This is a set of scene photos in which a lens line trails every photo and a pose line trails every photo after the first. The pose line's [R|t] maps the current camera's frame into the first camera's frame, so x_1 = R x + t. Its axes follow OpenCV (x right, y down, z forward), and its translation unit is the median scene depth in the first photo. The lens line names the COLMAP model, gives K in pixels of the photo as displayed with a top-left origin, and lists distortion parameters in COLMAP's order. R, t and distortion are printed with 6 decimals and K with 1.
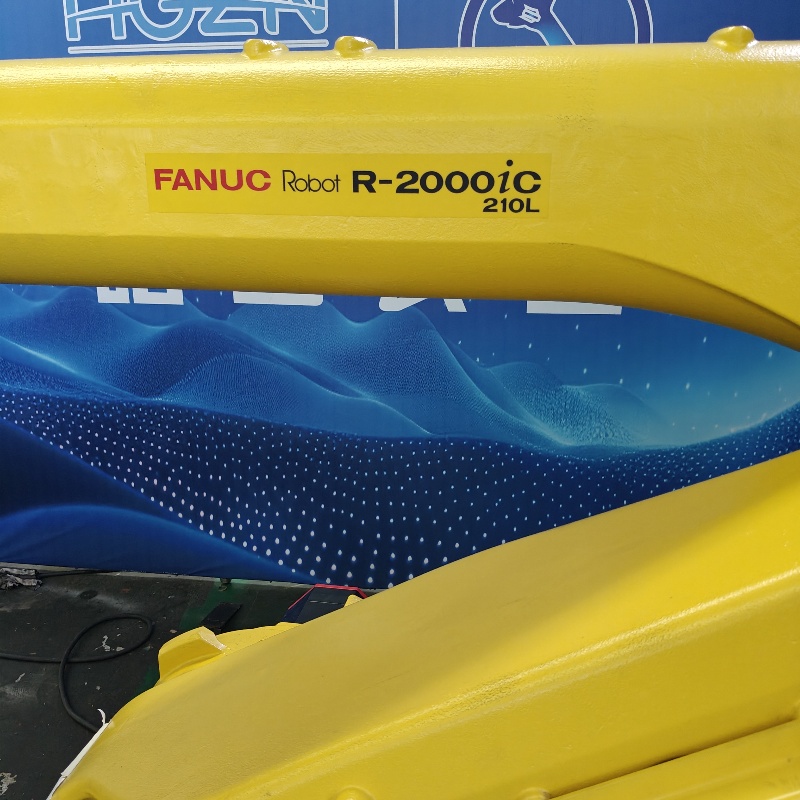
lens RADIAL K [[829.8, 0, 398.7], [0, 829.8, 403.2], [0, 0, 1]] dist [-0.003533, 0.000000]
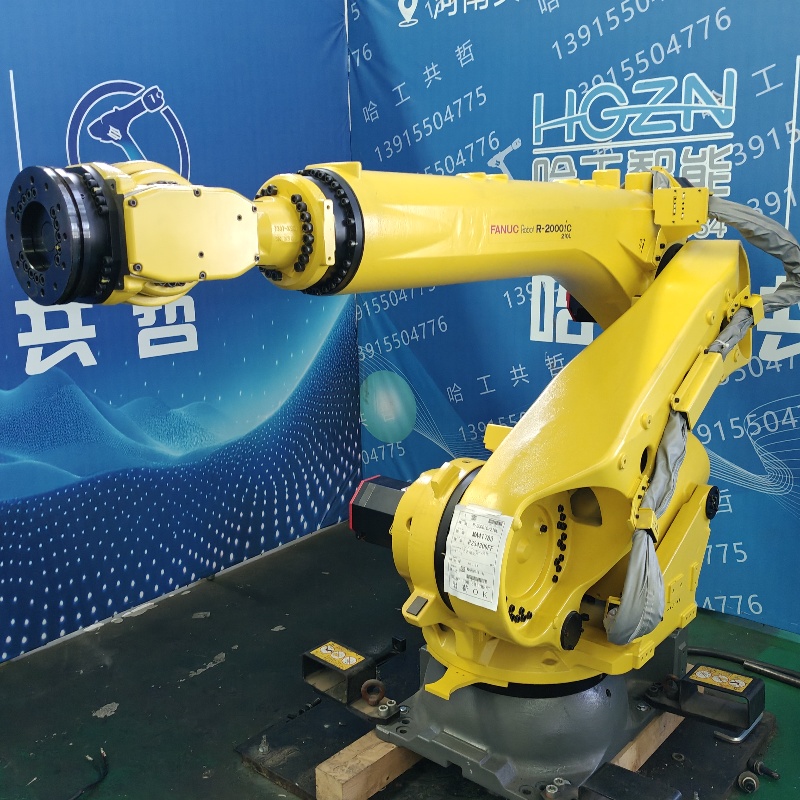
lens RADIAL K [[829.8, 0, 401.3], [0, 829.8, 394.7], [0, 0, 1]] dist [-0.003533, 0.000000]
pose [[0.496247, -0.174779, 0.850407, -2.532344], [0.276152, 0.960430, 0.036246, 0.027569], [-0.823091, 0.216854, 0.524876, 0.069176]]
